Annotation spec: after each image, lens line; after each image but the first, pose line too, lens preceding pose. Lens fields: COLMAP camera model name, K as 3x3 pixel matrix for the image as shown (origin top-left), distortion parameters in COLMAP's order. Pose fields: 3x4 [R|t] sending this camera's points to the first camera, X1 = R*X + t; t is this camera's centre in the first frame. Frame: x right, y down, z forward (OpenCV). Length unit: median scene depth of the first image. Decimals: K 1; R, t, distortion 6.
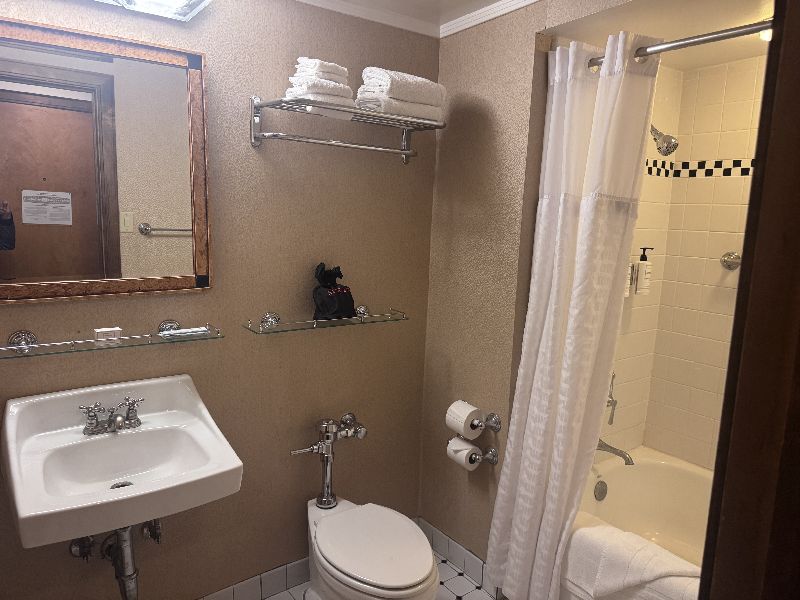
lens RADIAL K [[543.6, 0, 400.0], [0, 543.6, 300.0], [0, 0, 1]] dist [-0.023030, -0.001399]
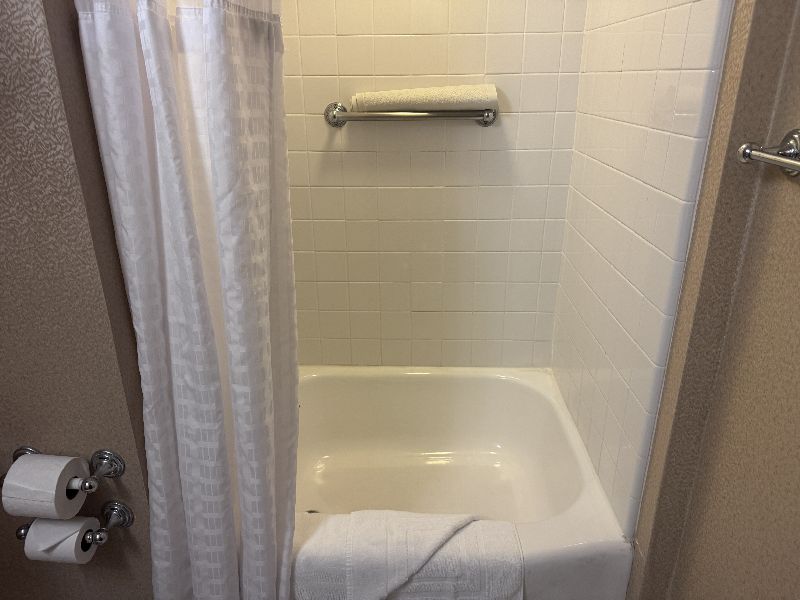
lens RADIAL K [[568.3, 0, 400.0], [0, 568.3, 300.0], [0, 0, 1]] dist [0.000363, -0.005273]
pose [[0.630423, -0.320274, 0.707101, 0.009485], [0.145266, 0.943500, 0.297835, -0.062814], [-0.762539, -0.085044, 0.641328, 0.475831]]
